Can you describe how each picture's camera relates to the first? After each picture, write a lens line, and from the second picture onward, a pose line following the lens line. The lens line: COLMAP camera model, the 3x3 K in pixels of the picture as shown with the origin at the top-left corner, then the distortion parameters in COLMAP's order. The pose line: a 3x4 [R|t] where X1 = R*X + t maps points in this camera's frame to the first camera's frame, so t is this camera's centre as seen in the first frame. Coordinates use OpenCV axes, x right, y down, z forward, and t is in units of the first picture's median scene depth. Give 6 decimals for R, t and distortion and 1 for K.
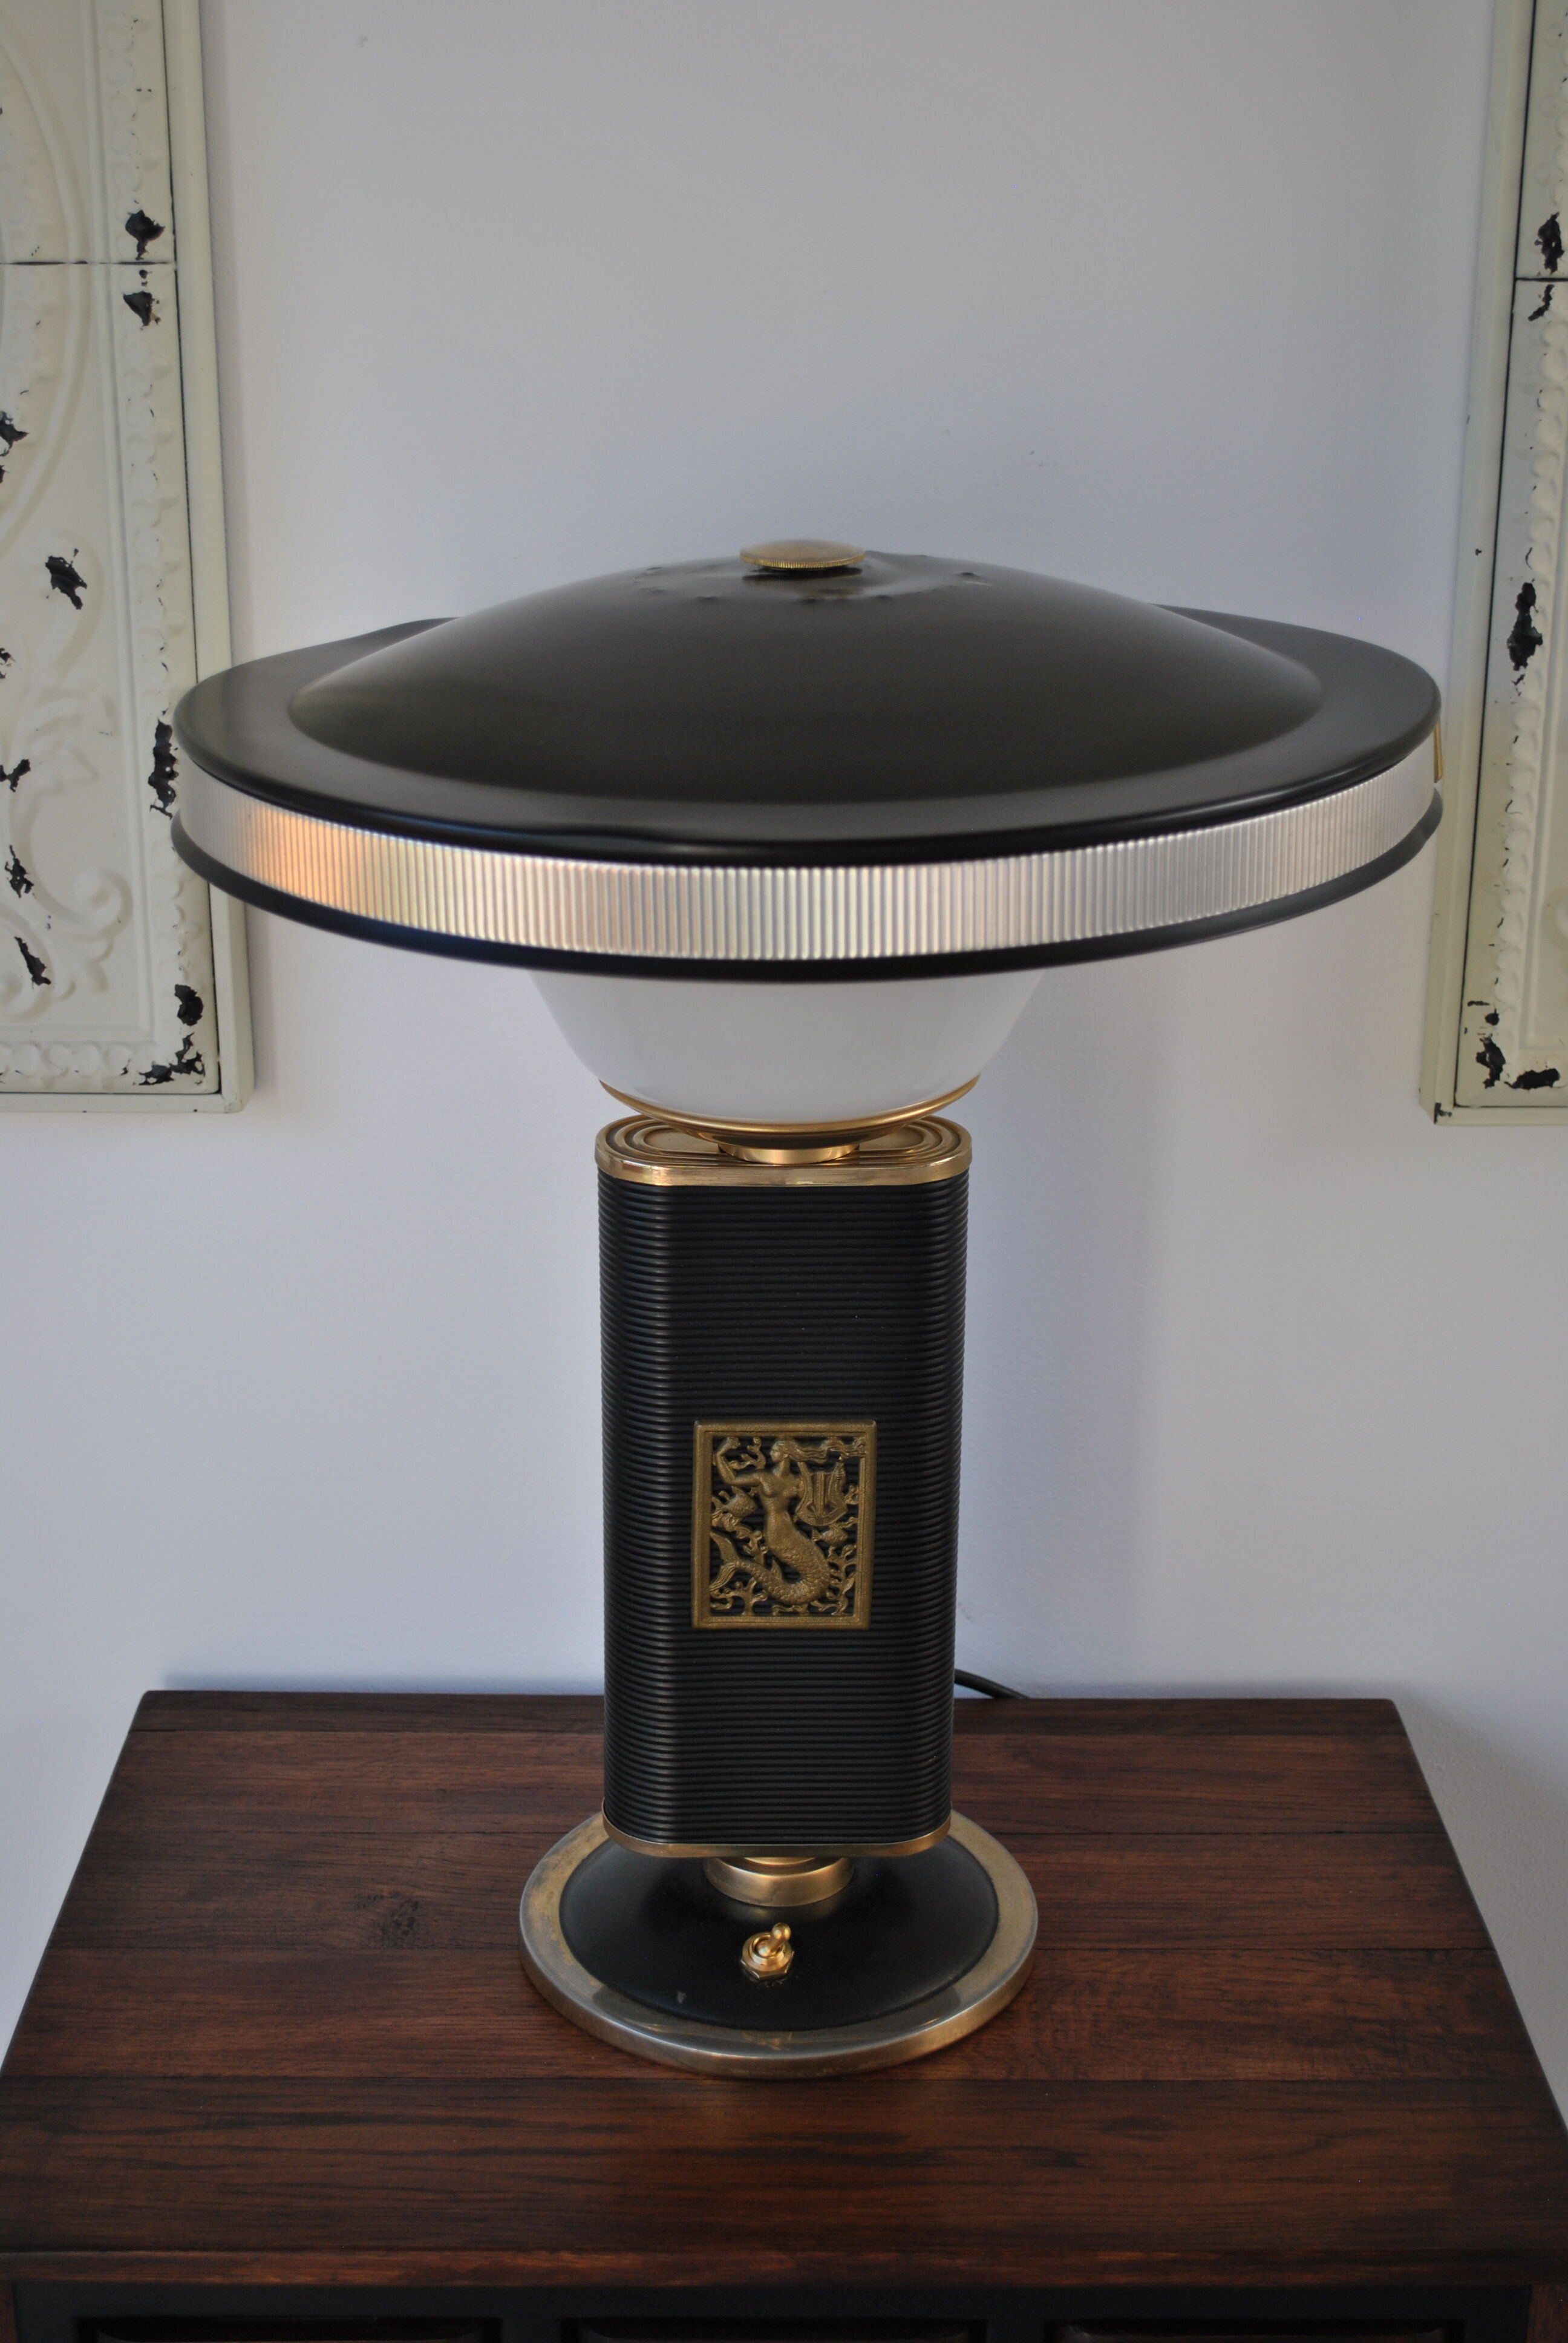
lens RADIAL K [[3235.9, 0, 867.7], [0, 3235.9, 1181.8], [0, 0, 1]] dist [-0.021892, 0.000000]
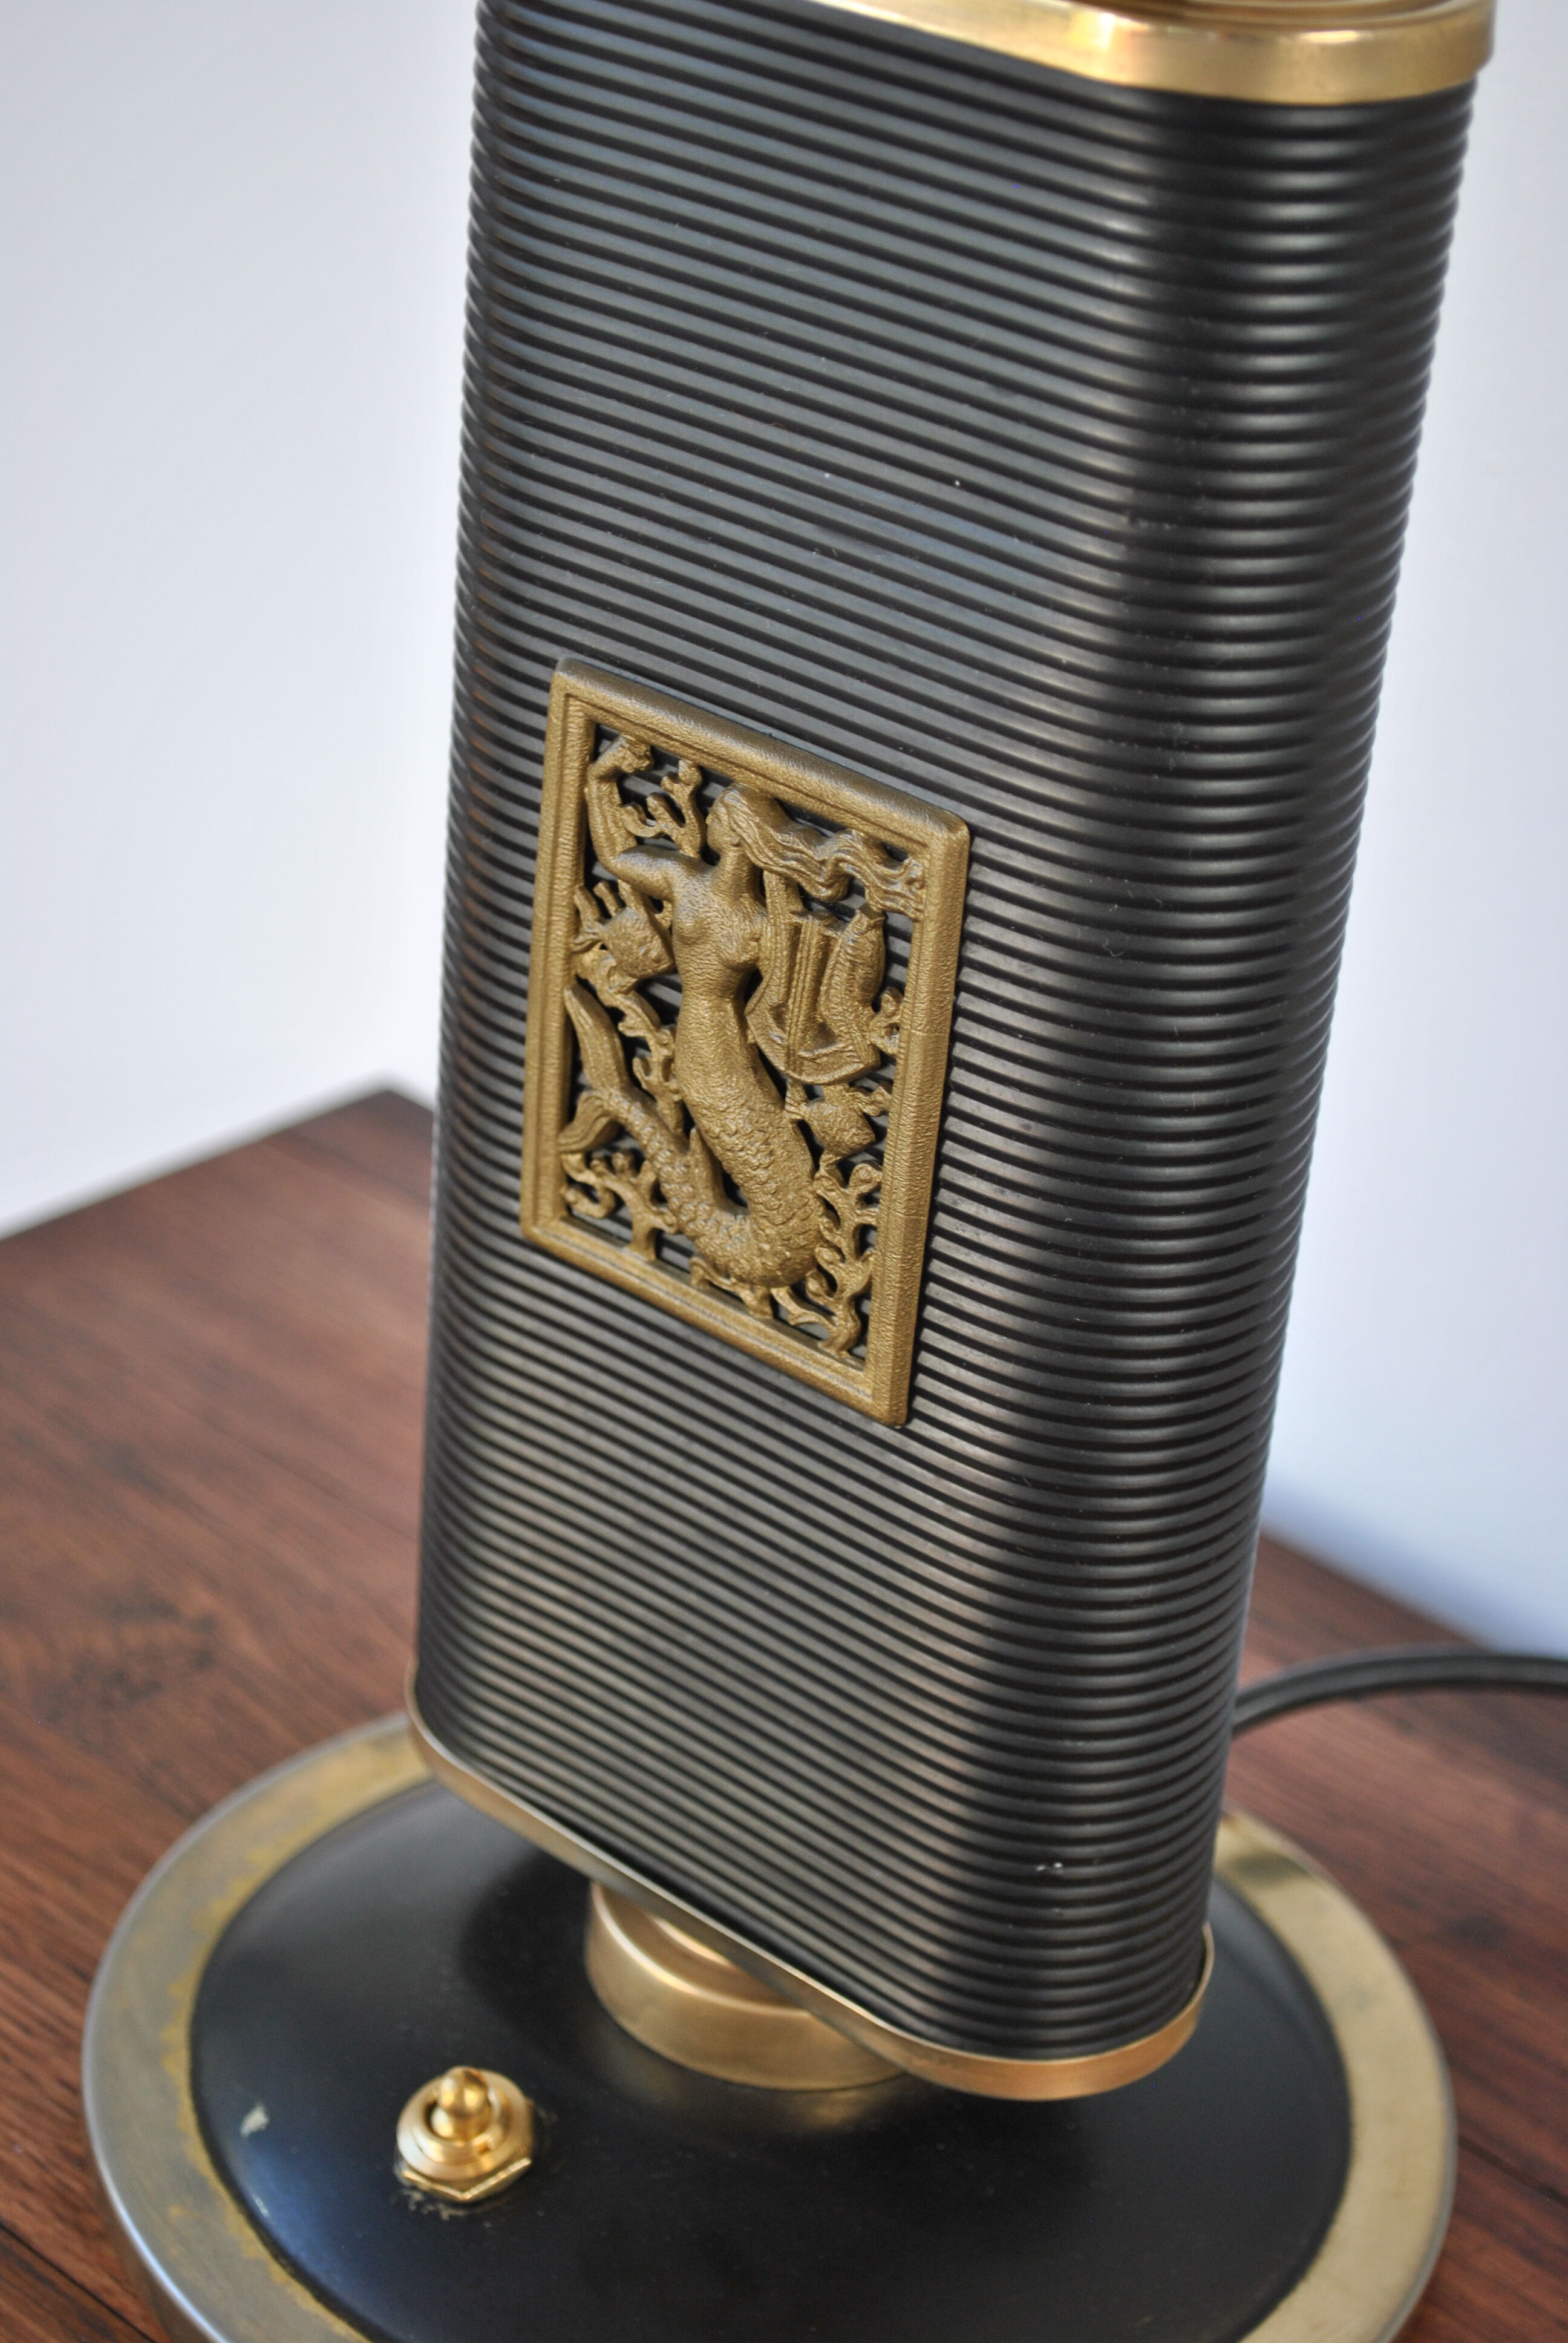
lens RADIAL K [[4635.3, 0, 748.1], [0, 4635.3, 1229.8], [0, 0, 1]] dist [0.069558, 0.000000]
pose [[0.717230, 0.363469, -0.594535, 0.276196], [-0.287552, 0.931538, 0.222601, 0.013371], [0.634740, 0.011303, 0.772643, 0.610497]]
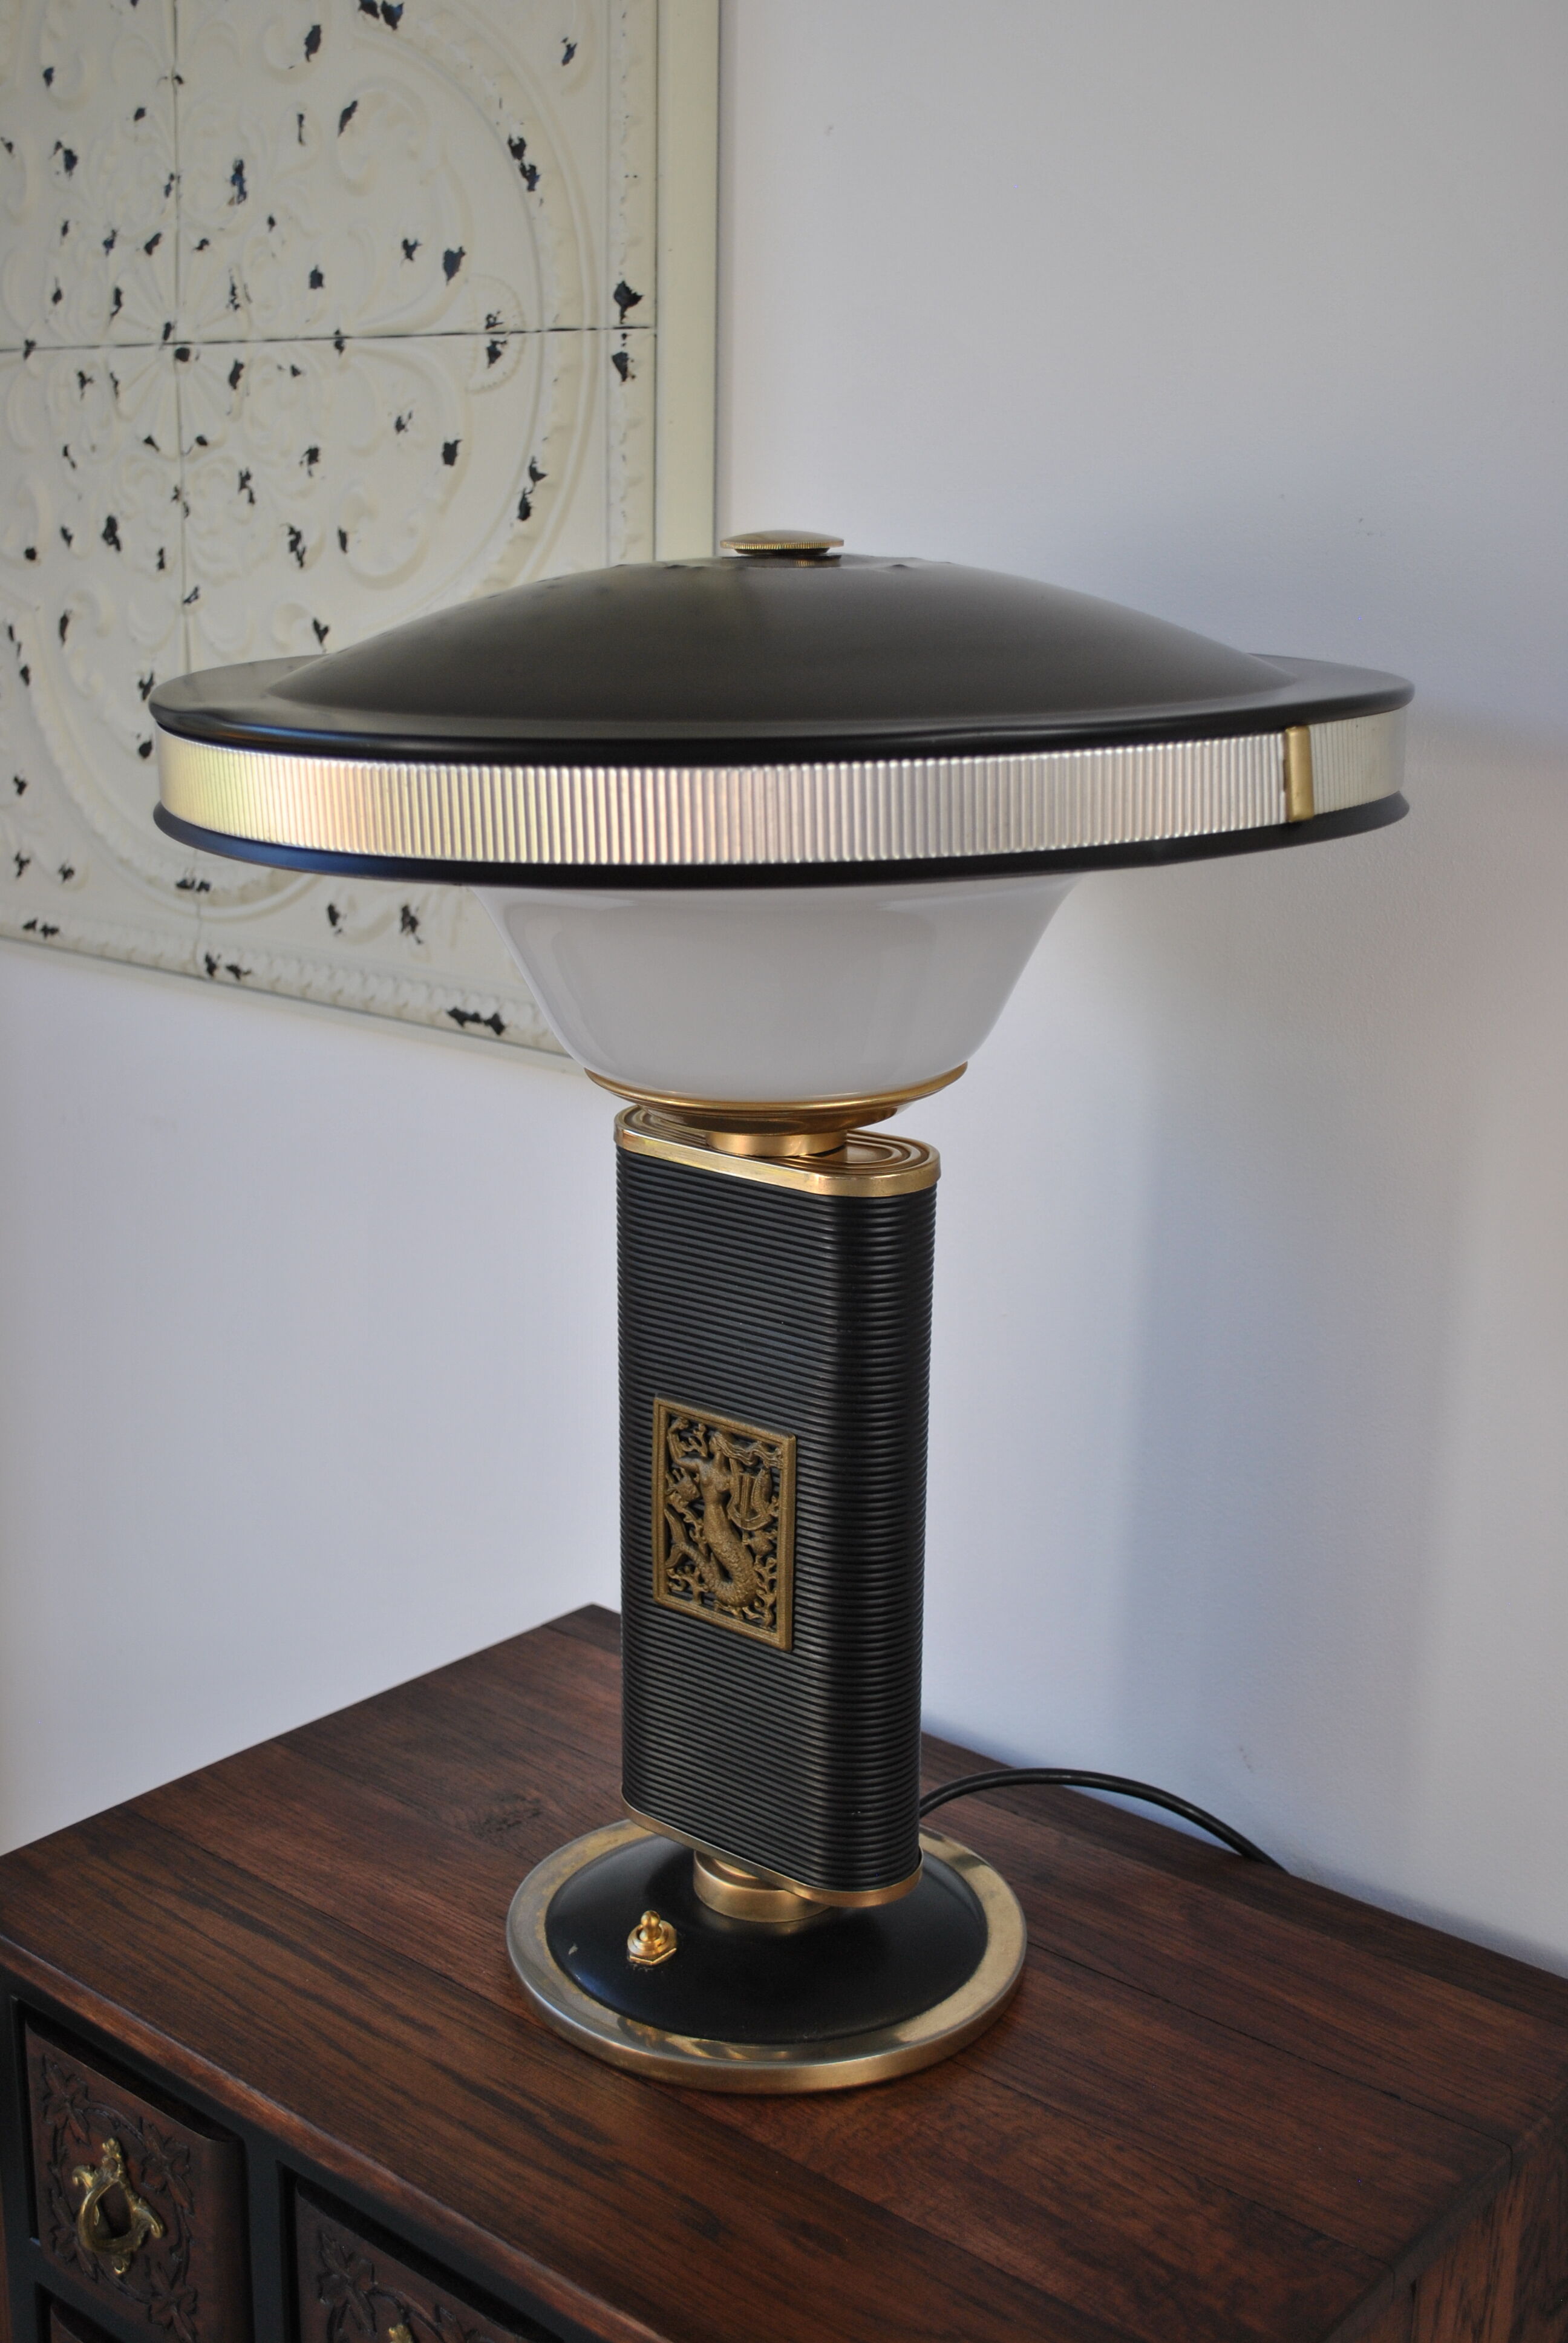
lens RADIAL K [[2812.2, 0, 772.8], [0, 2812.2, 1186.6], [0, 0, 1]] dist [-0.040468, 0.000000]
pose [[0.736633, 0.169439, -0.654724, 0.533219], [-0.223962, 0.974598, 0.000239, 0.001544], [0.638133, 0.146457, 0.755868, 0.333028]]
